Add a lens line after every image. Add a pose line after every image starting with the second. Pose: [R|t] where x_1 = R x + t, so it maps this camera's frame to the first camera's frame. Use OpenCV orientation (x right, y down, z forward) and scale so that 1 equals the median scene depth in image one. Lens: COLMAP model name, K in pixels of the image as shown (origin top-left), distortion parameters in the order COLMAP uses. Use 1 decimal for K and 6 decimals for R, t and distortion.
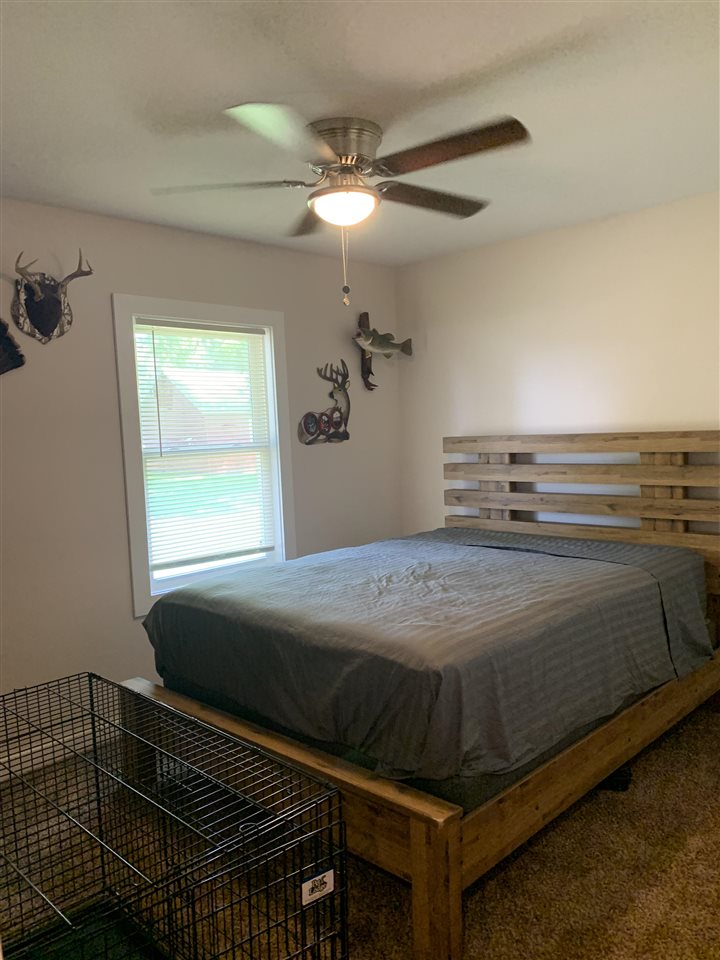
lens RADIAL K [[734.9, 0, 360.0], [0, 734.9, 480.0], [0, 0, 1]] dist [0.052688, -0.072661]
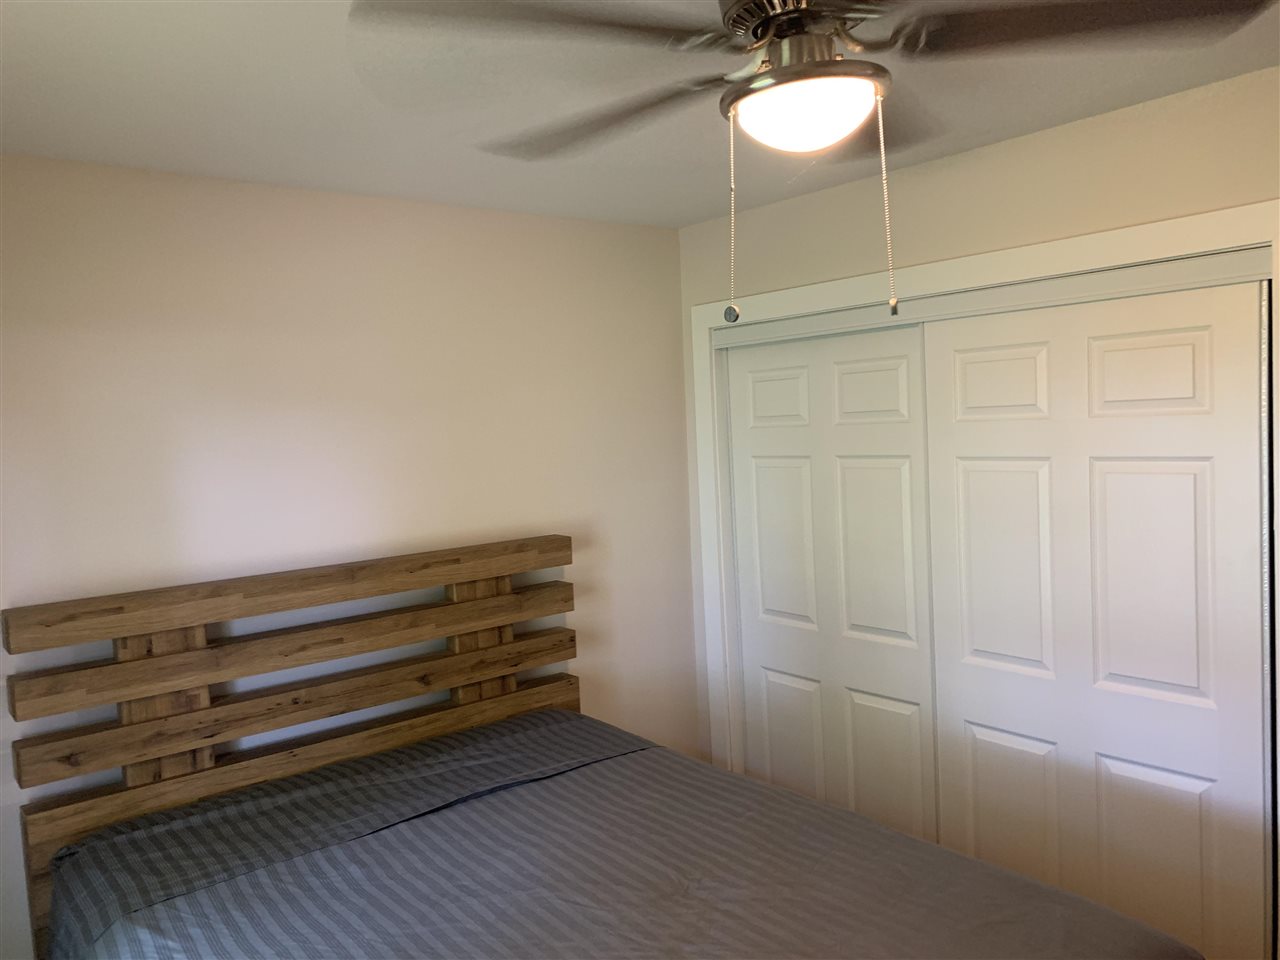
lens RADIAL K [[979.9, 0, 640.0], [0, 979.9, 480.0], [0, 0, 1]] dist [0.052688, -0.072661]
pose [[0.127326, -0.021731, 0.991623, -0.405708], [0.119020, 0.992871, 0.006476, -0.104459], [-0.984694, 0.117198, 0.129004, 0.679228]]
